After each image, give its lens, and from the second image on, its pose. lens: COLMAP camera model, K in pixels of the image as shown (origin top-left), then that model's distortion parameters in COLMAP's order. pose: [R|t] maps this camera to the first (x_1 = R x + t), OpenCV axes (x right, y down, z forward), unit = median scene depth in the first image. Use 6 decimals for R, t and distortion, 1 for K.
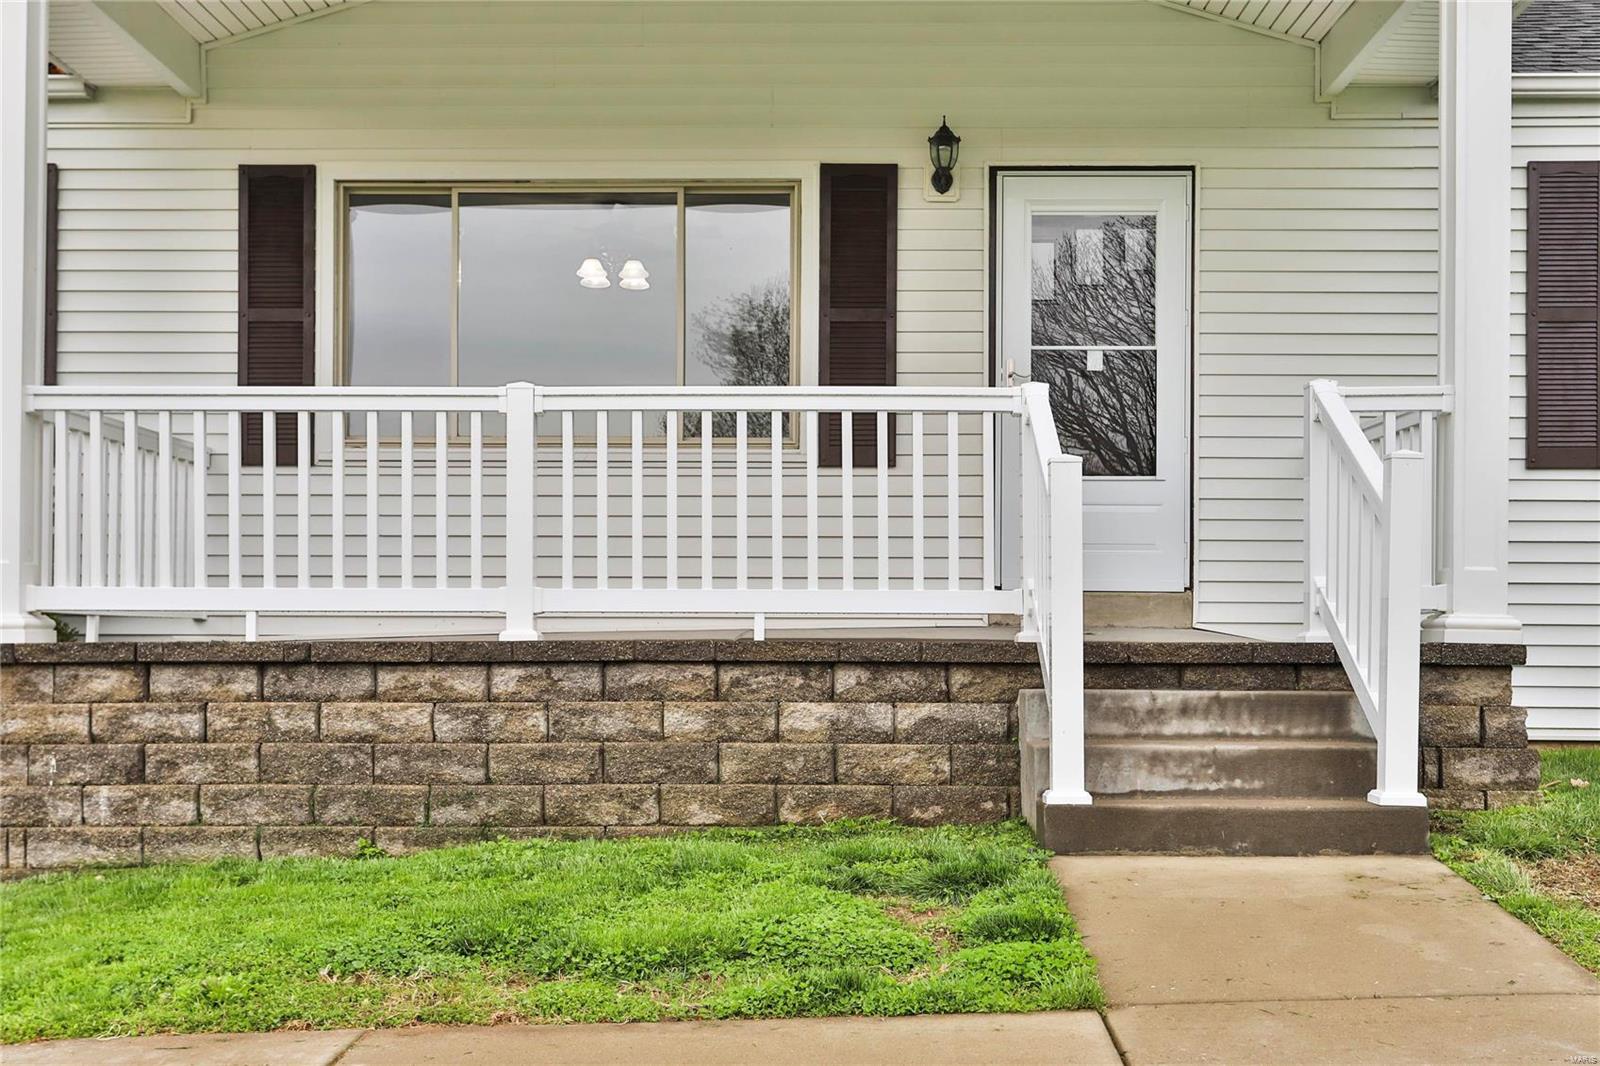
lens RADIAL K [[1799.2, 0, 800.0], [0, 1799.2, 533.0], [0, 0, 1]] dist [0.016595, 0.021131]
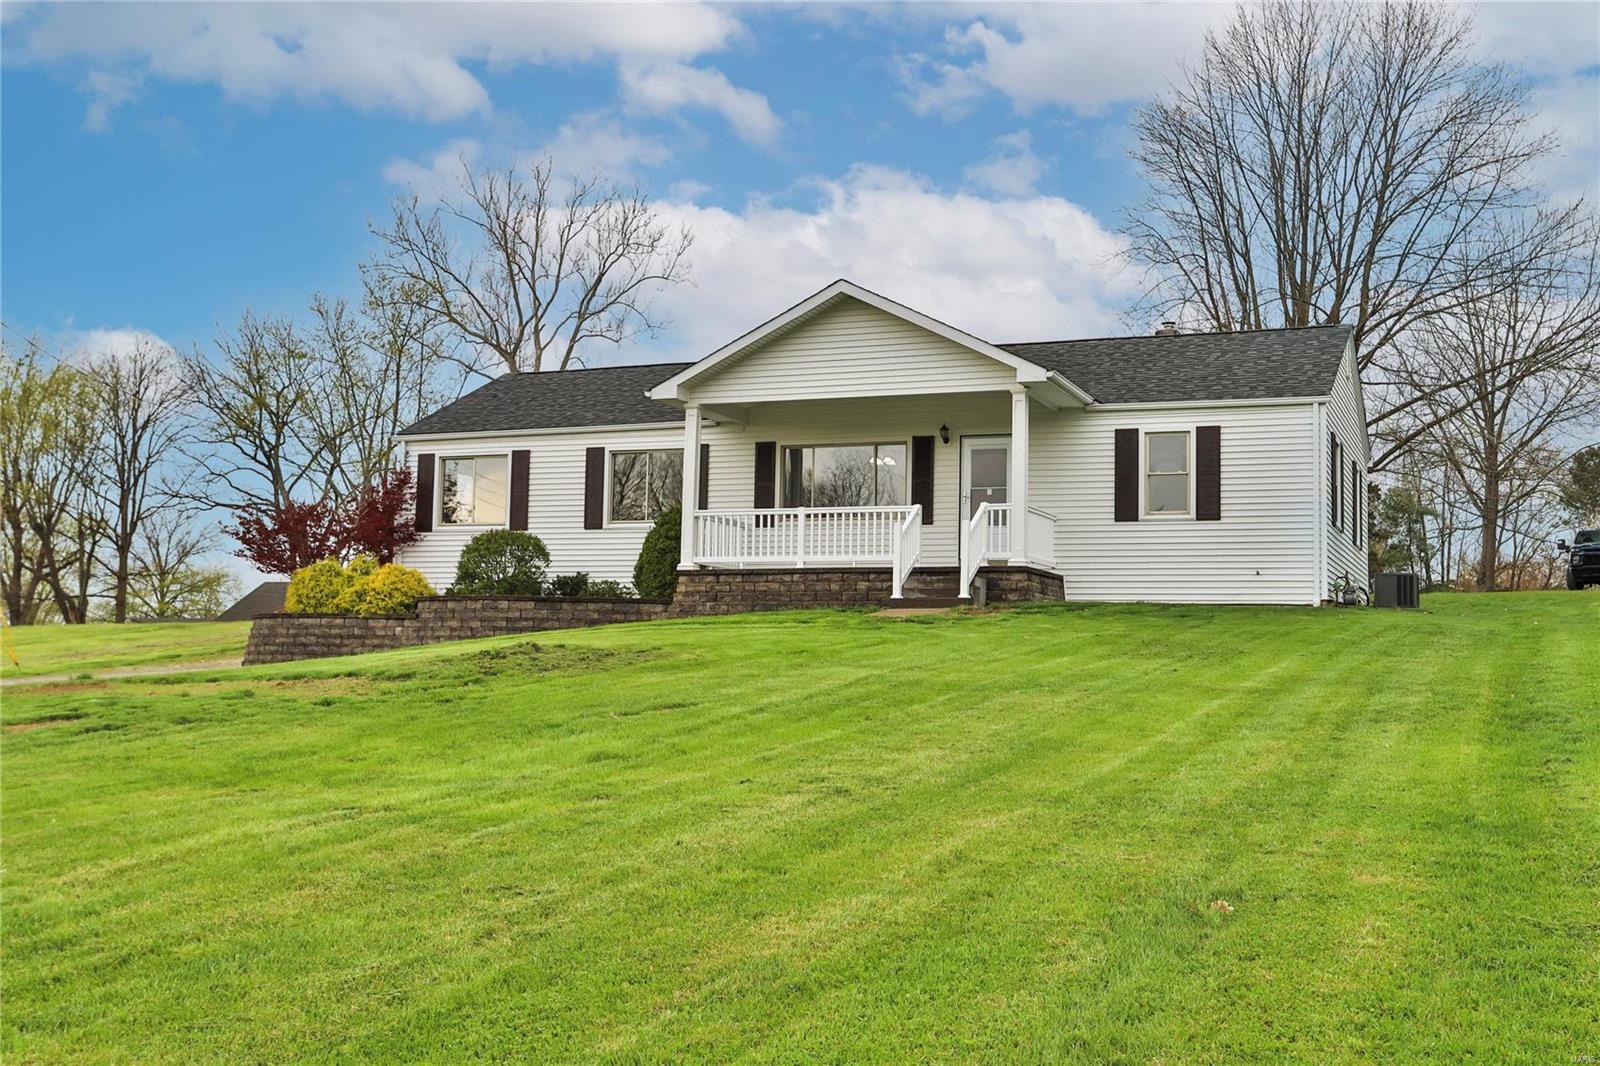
lens RADIAL K [[1758.6, 0, 800.0], [0, 1758.6, 533.0], [0, 0, 1]] dist [-0.000804, -0.000130]
pose [[0.924528, -0.012943, -0.380894, 1.368665], [-0.005816, 0.998828, -0.048059, 0.171877], [0.381070, 0.046647, 0.923369, -2.699340]]
